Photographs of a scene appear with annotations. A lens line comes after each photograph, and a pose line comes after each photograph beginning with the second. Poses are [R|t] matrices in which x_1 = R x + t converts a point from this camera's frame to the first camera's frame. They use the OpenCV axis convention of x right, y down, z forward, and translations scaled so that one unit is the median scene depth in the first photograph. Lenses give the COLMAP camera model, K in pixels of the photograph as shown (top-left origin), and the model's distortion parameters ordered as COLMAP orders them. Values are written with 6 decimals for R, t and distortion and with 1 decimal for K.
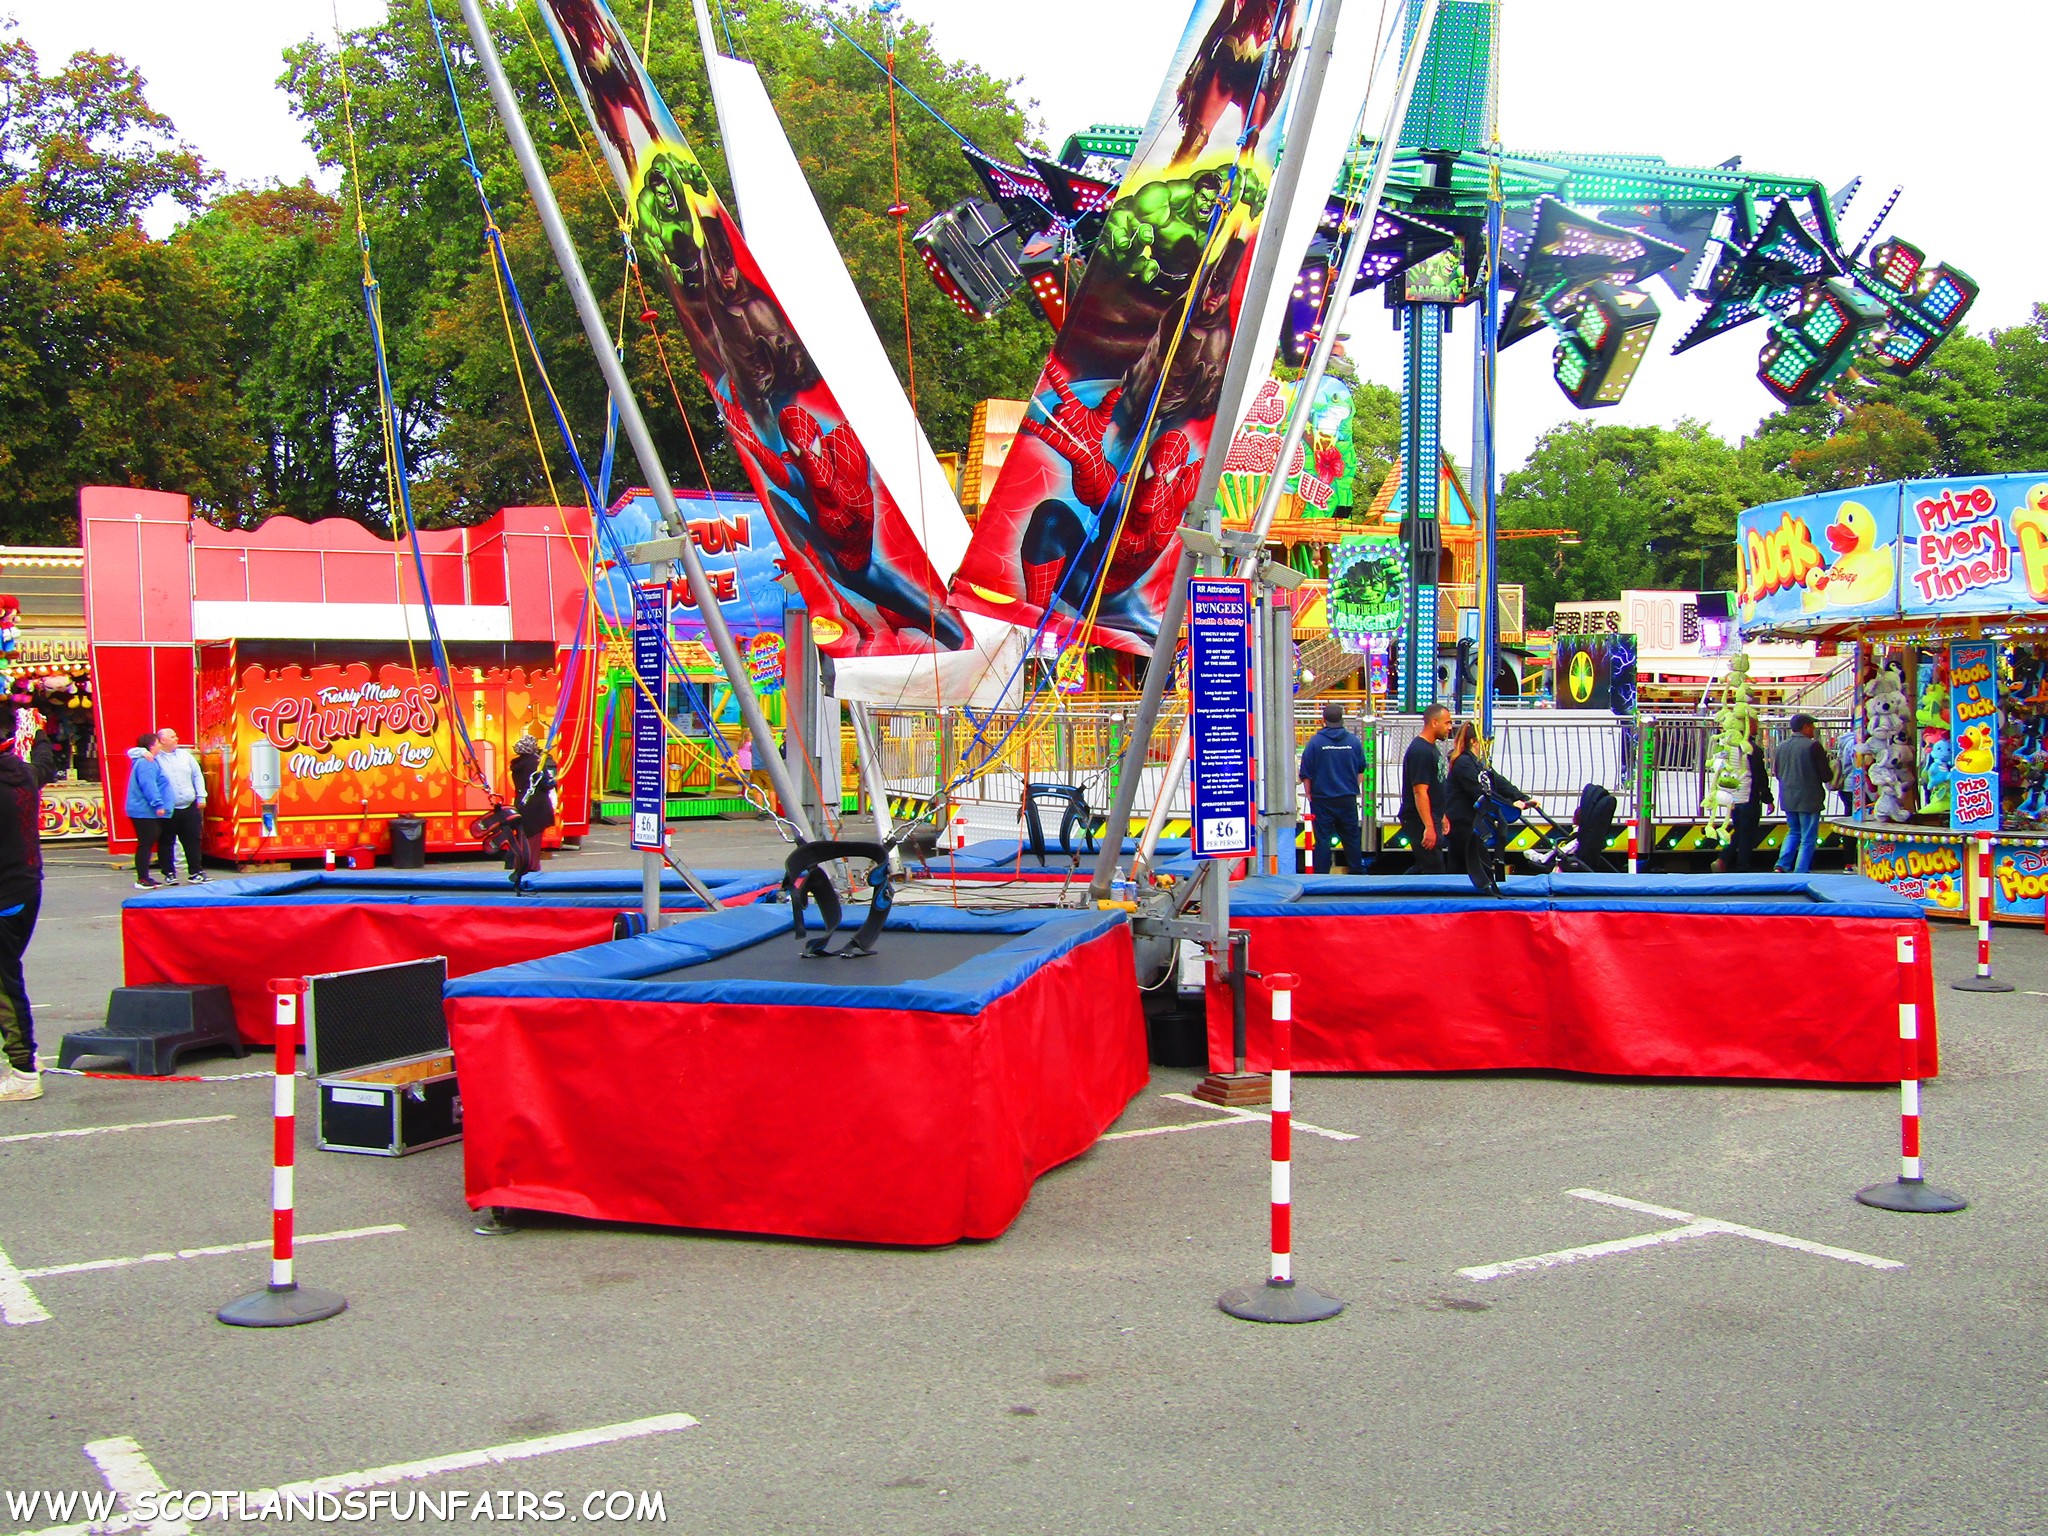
lens RADIAL K [[2264.3, 0, 1024.4], [0, 2264.3, 769.3], [0, 0, 1]] dist [-0.011902, 0.000000]
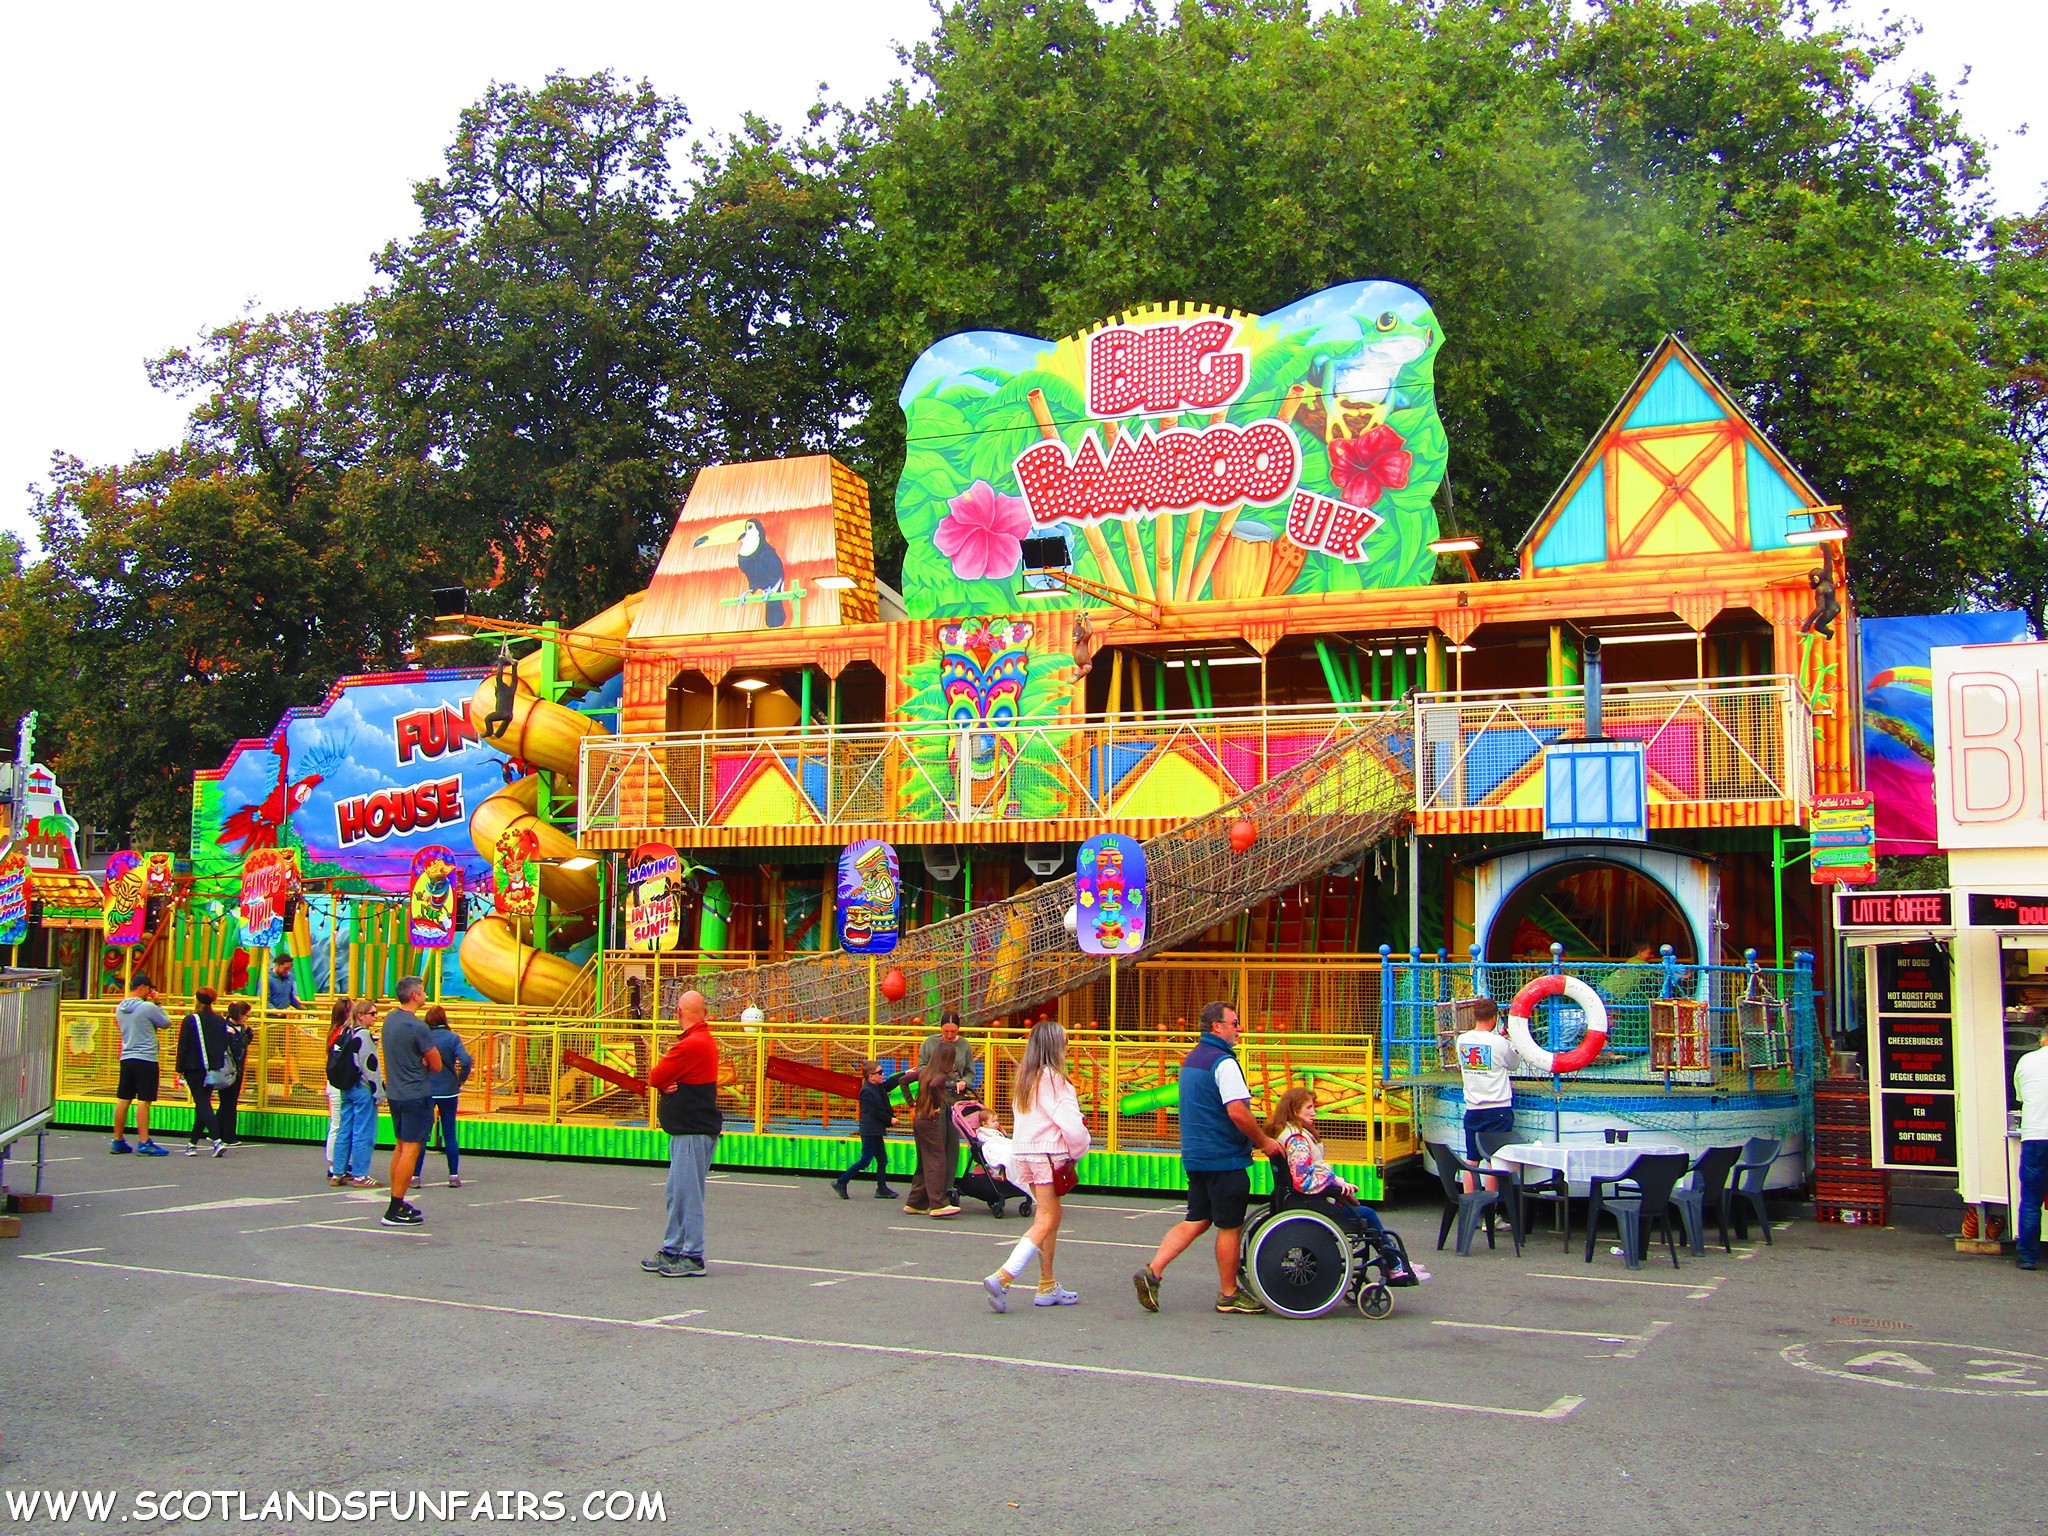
lens RADIAL K [[2139.5, 0, 1025.1], [0, 2139.5, 768.7], [0, 0, 1]] dist [-0.020084, 0.000000]
pose [[0.504136, -0.077307, -0.860157, 0.485061], [-0.043251, 0.992476, -0.114548, -0.020239], [0.862540, 0.094951, 0.496999, 0.749902]]
